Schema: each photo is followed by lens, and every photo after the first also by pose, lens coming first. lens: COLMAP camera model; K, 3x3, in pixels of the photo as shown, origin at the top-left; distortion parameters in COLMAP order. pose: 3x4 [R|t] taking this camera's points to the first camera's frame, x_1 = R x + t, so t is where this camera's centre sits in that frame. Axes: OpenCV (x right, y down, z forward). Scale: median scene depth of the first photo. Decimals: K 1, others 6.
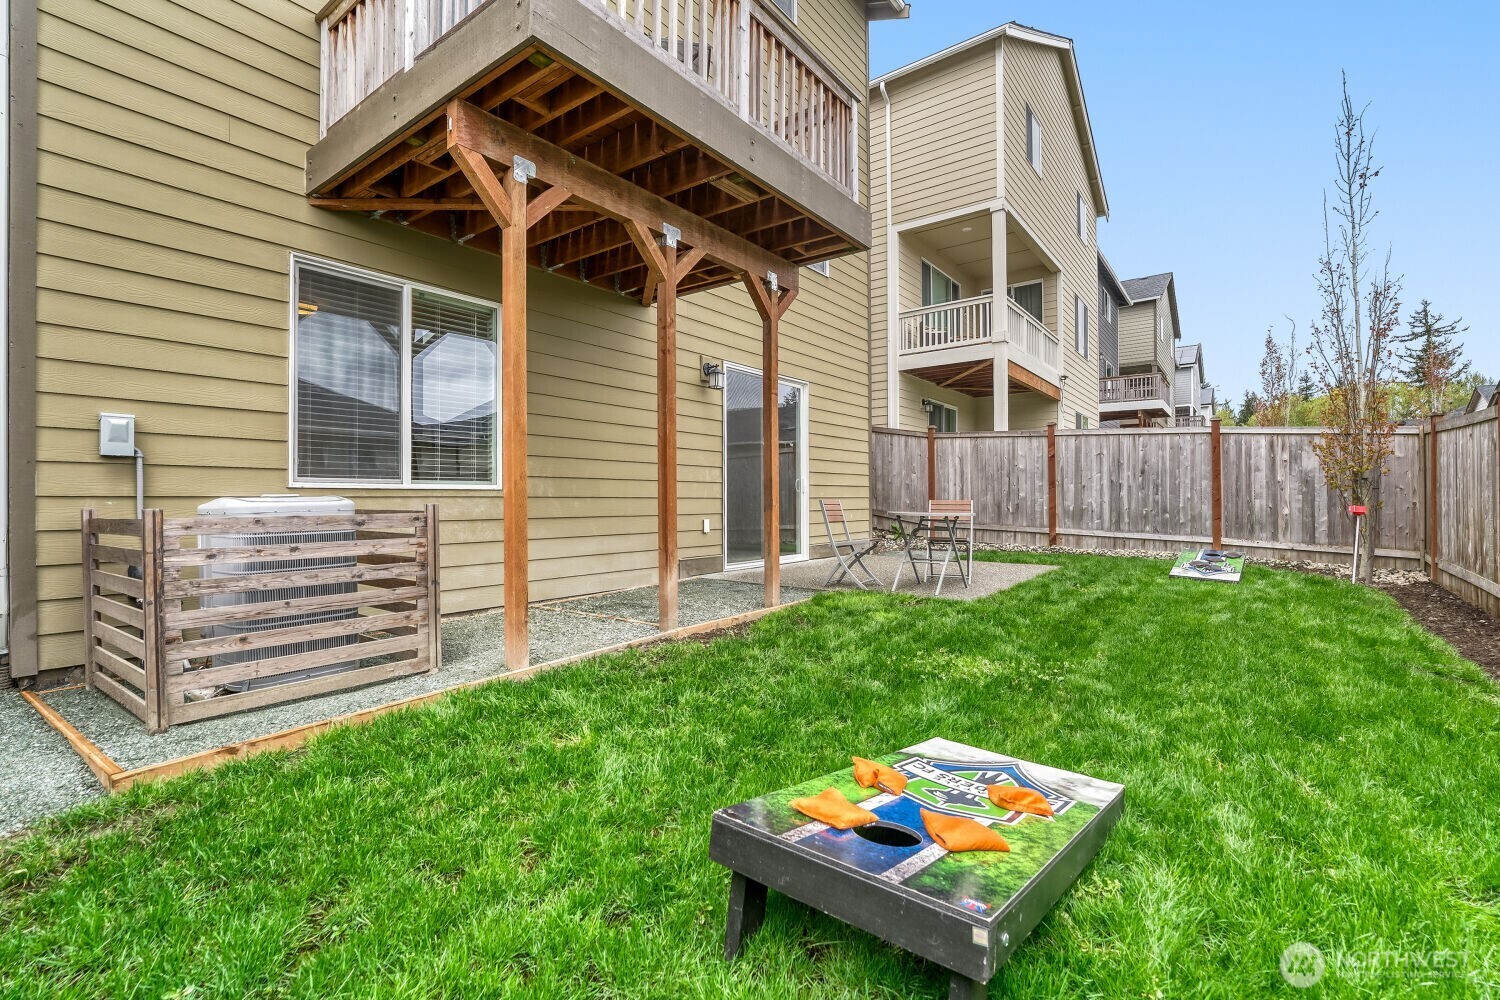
lens RADIAL K [[670.8, 0, 748.9], [0, 670.8, 496.0], [0, 0, 1]] dist [-0.000603, 0.000003]
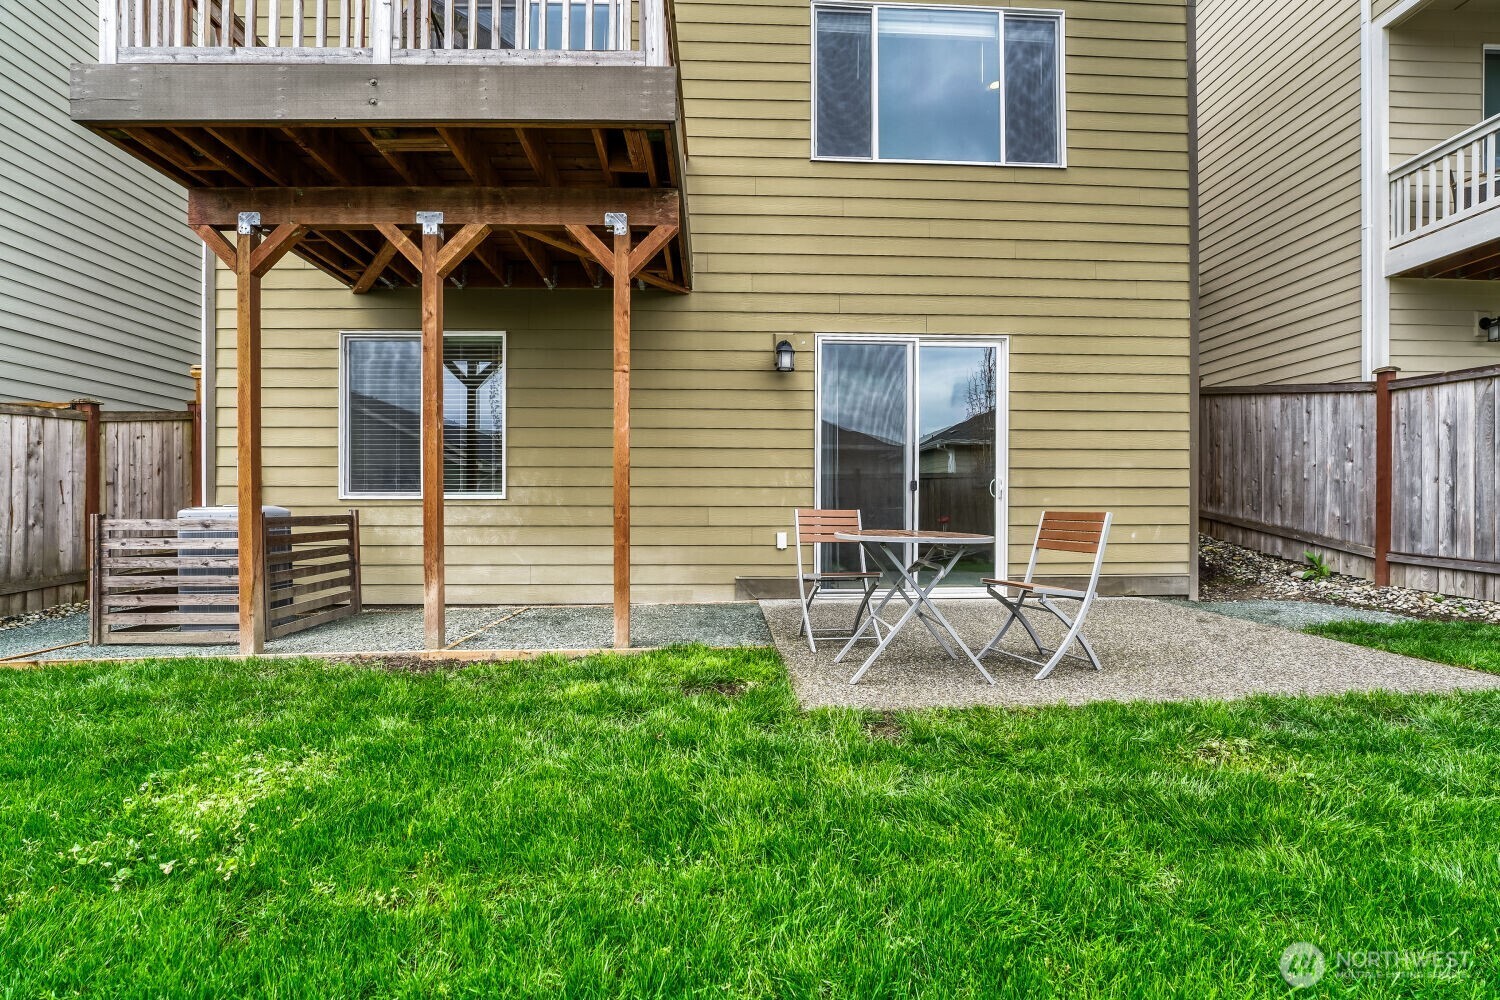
lens RADIAL K [[617.4, 0, 745.6], [0, 617.4, 508.8], [0, 0, 1]] dist [-0.019266, 0.000045]
pose [[0.630489, 0.008823, -0.776148, 0.672216], [0.001464, 0.999920, 0.012556, -0.005262], [0.776197, -0.009053, 0.630426, 0.667478]]
